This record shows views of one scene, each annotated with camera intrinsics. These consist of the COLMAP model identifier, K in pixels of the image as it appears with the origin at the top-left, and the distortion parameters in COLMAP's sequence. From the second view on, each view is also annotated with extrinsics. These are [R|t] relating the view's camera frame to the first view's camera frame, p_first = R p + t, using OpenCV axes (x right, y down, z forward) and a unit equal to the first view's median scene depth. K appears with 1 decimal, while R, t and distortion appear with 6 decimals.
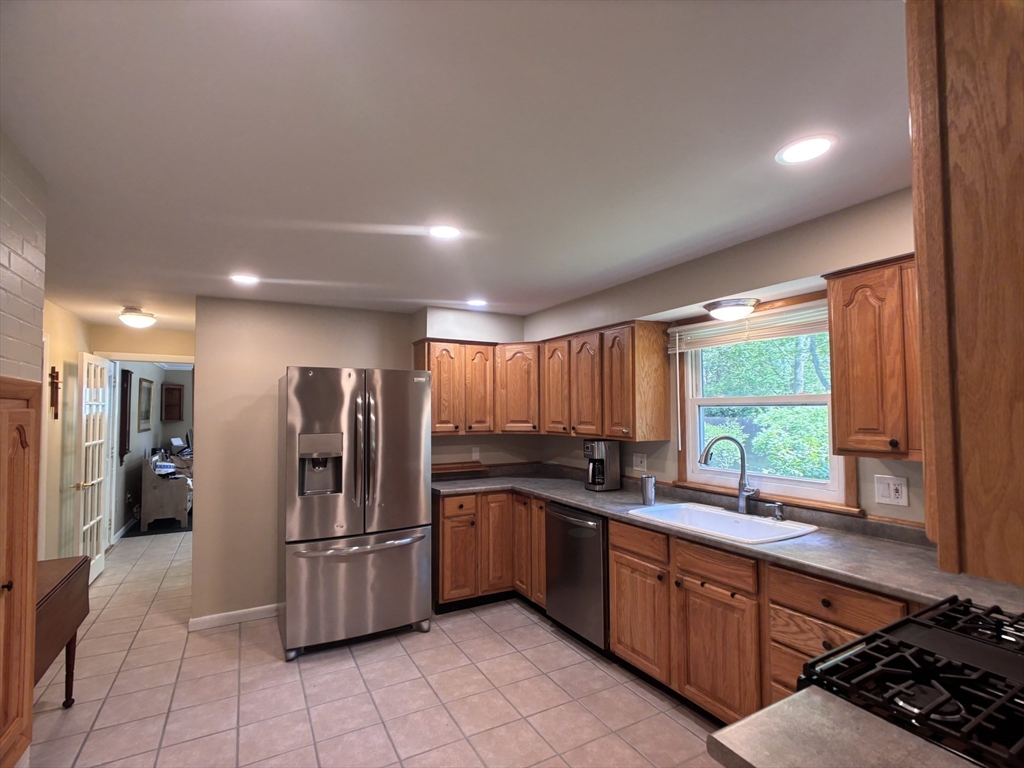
lens RADIAL K [[498.8, 0, 516.9], [0, 498.8, 389.0], [0, 0, 1]] dist [-0.010733, -0.000430]
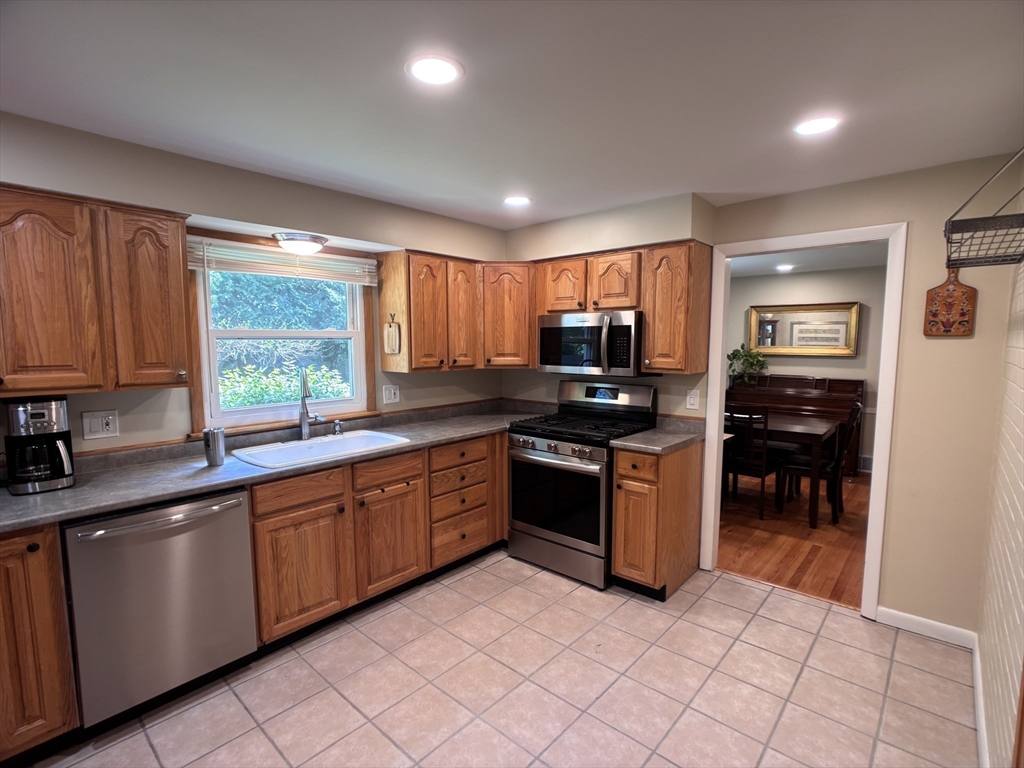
lens RADIAL K [[498.8, 0, 515.9], [0, 498.8, 387.0], [0, 0, 1]] dist [-0.010733, -0.000430]
pose [[-0.330766, -0.076431, 0.940613, -0.742282], [-0.032546, 0.997046, 0.069572, 0.049984], [-0.943151, -0.007602, -0.332277, 0.988591]]
